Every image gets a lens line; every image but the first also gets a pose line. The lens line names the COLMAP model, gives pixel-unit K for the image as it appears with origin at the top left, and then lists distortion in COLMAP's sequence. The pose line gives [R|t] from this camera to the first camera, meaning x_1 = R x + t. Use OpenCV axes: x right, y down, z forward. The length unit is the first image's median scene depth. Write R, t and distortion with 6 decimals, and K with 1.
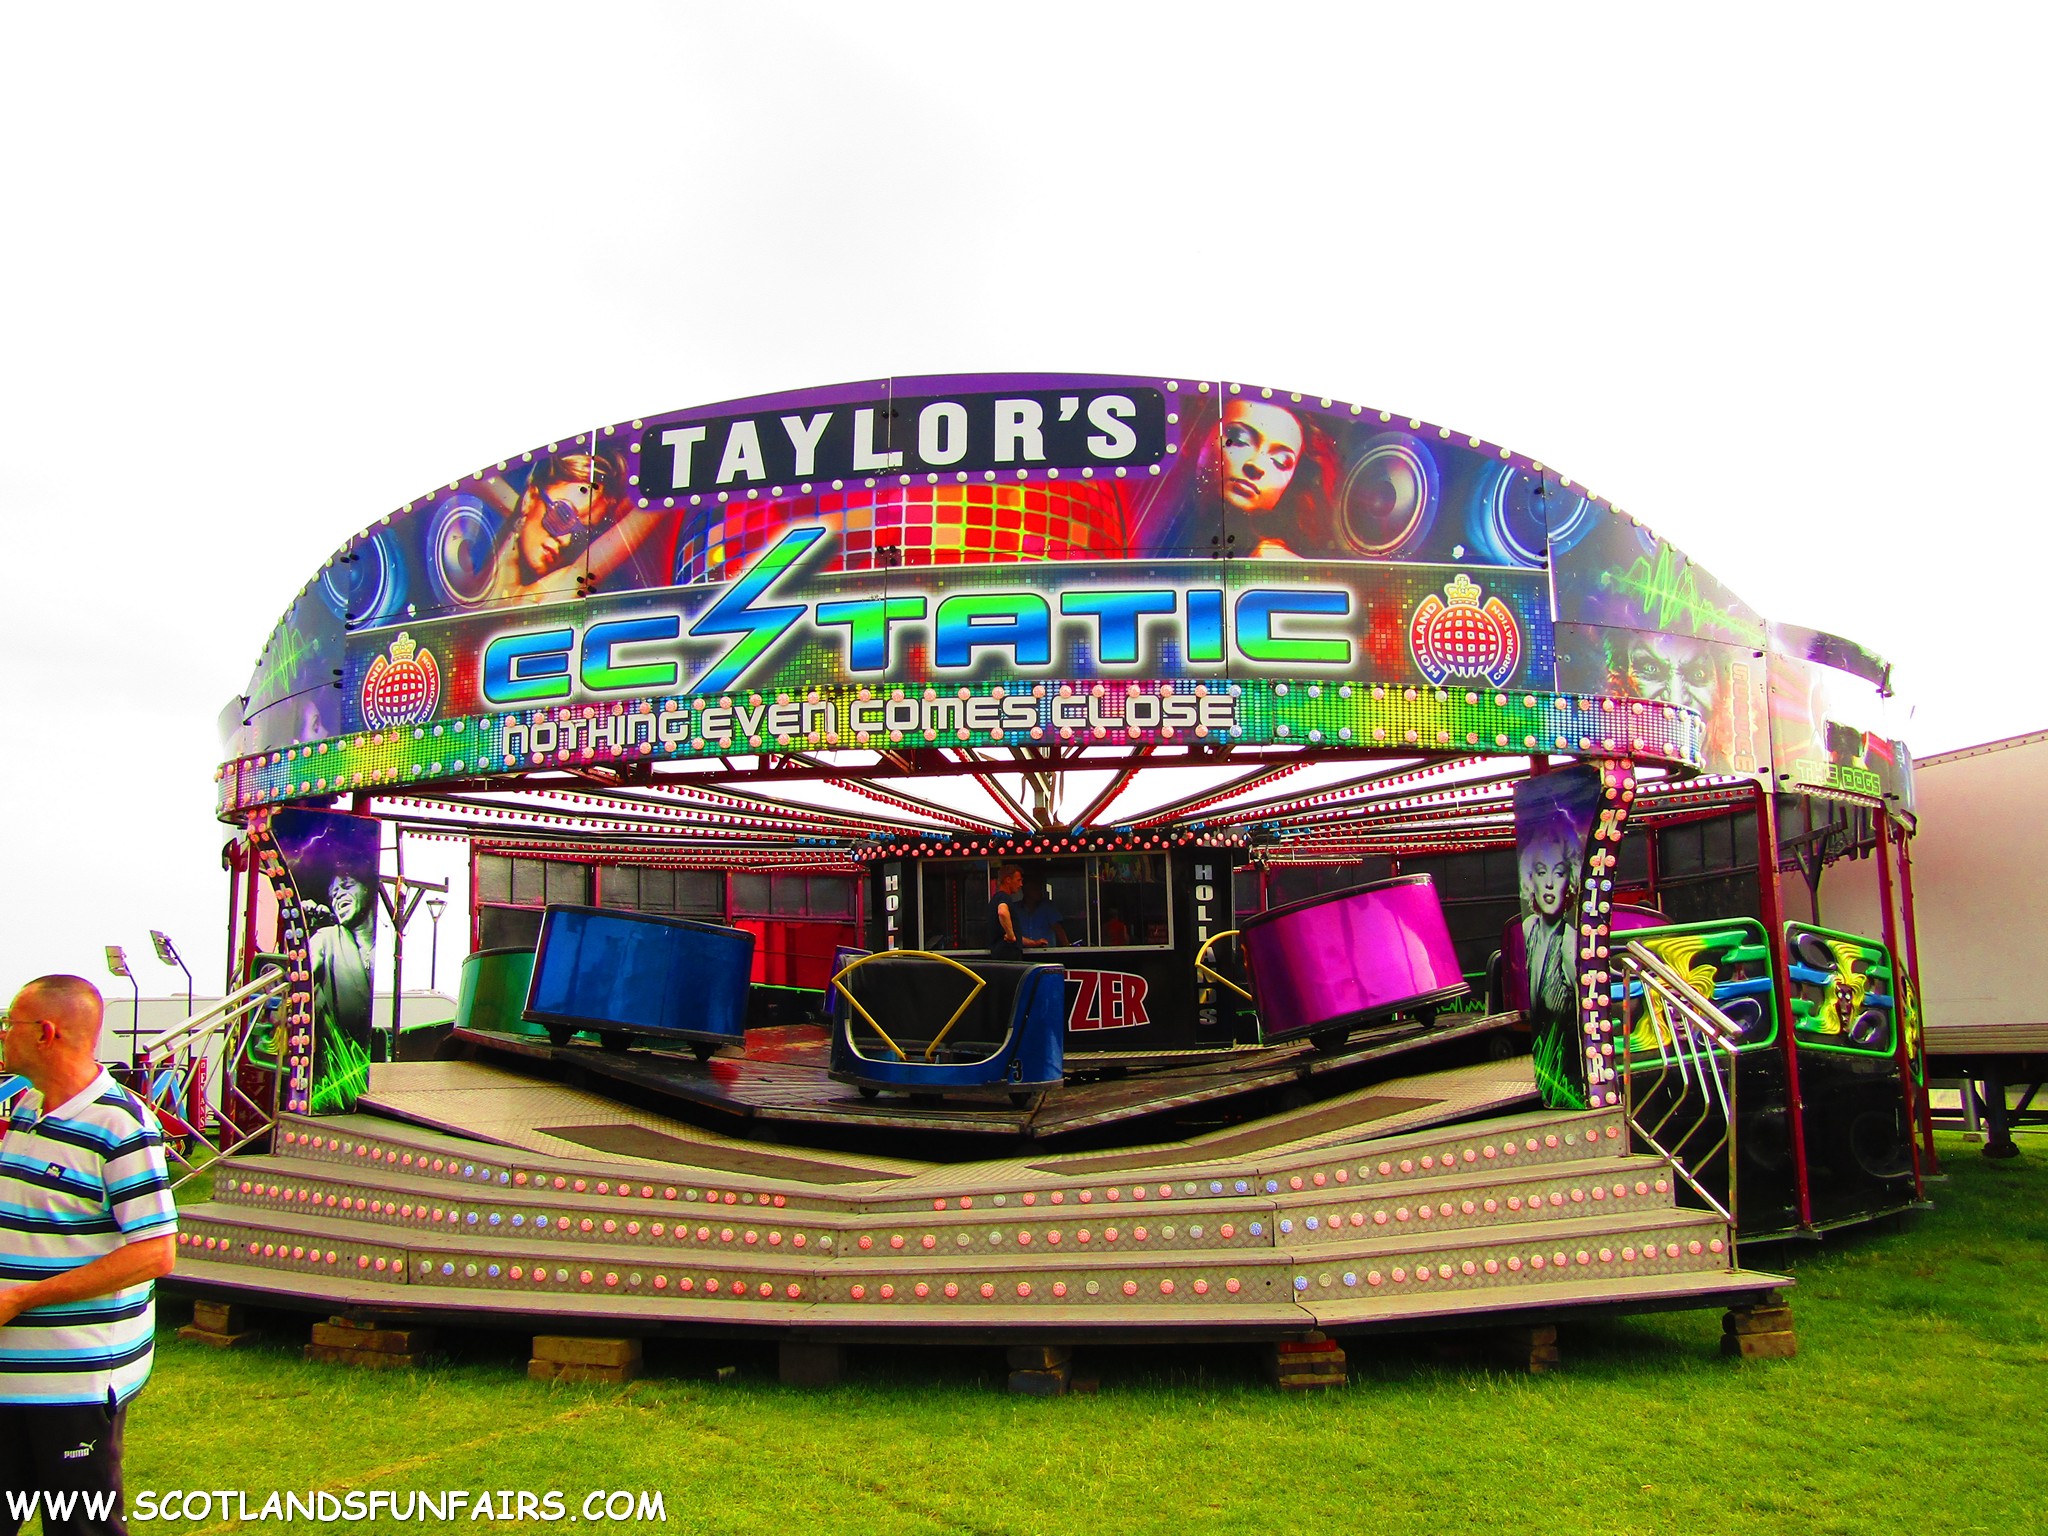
lens RADIAL K [[1636.1, 0, 1024.0], [0, 1636.1, 768.0], [0, 0, 1]] dist [-0.020386, -0.000400]
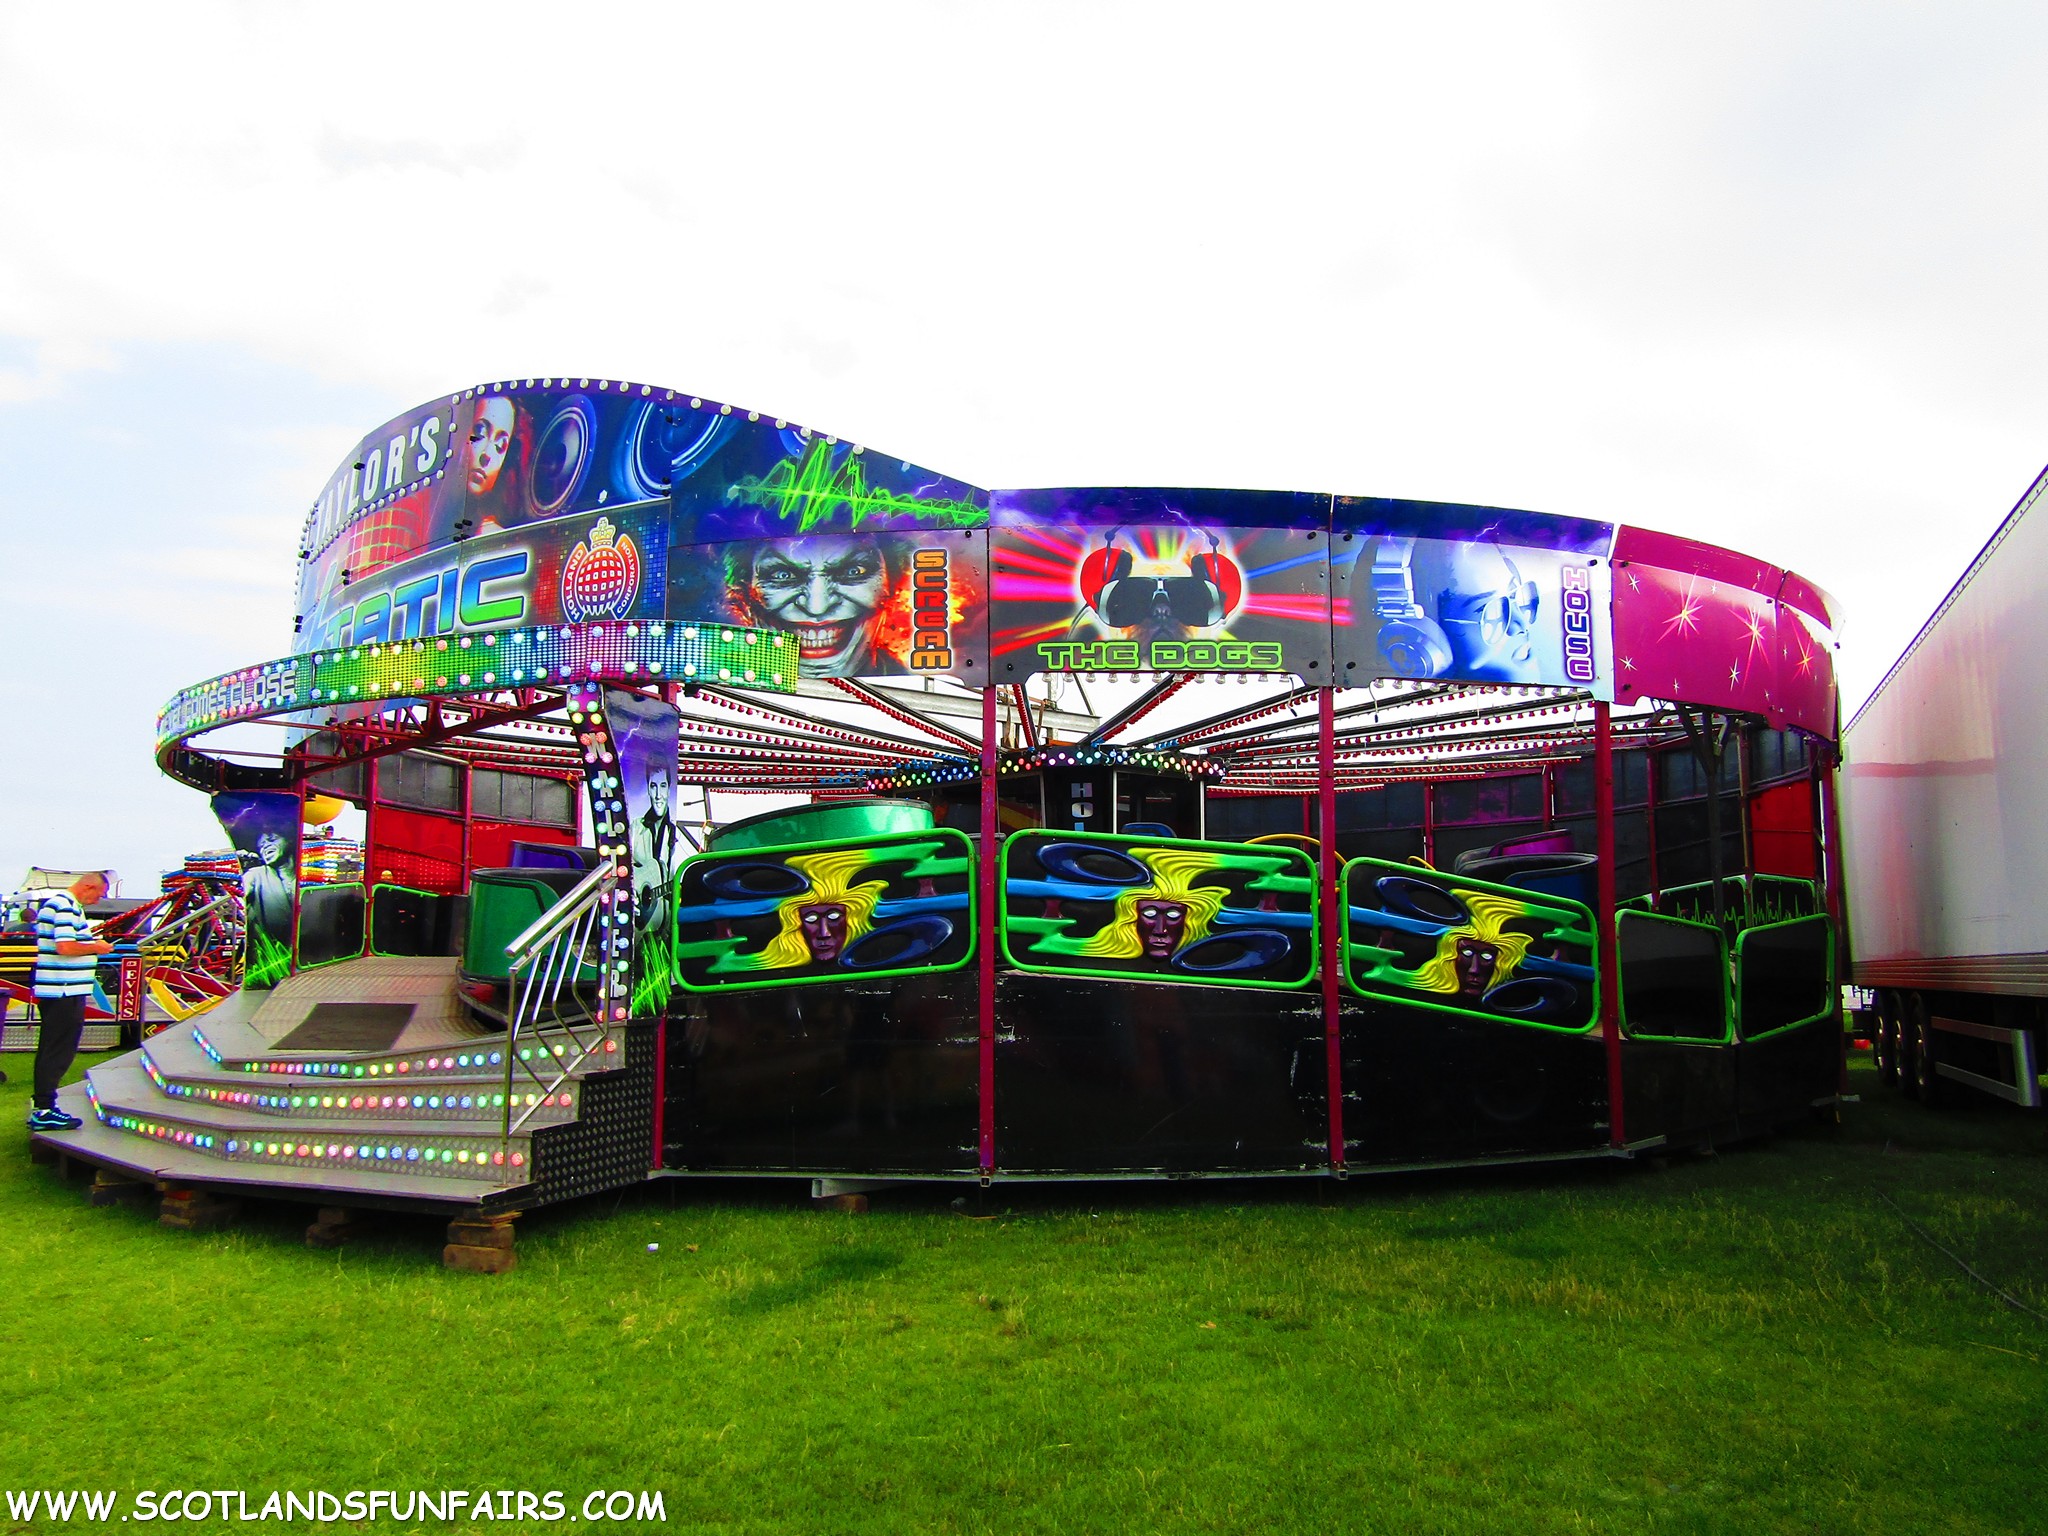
lens RADIAL K [[1445.3, 0, 1024.0], [0, 1445.3, 768.0], [0, 0, 1]] dist [-0.012164, 0.000648]
pose [[0.778298, -0.061676, -0.624858, 1.040890], [0.089914, 0.995855, 0.013699, 0.054275], [0.621423, -0.066845, 0.780618, 0.422044]]
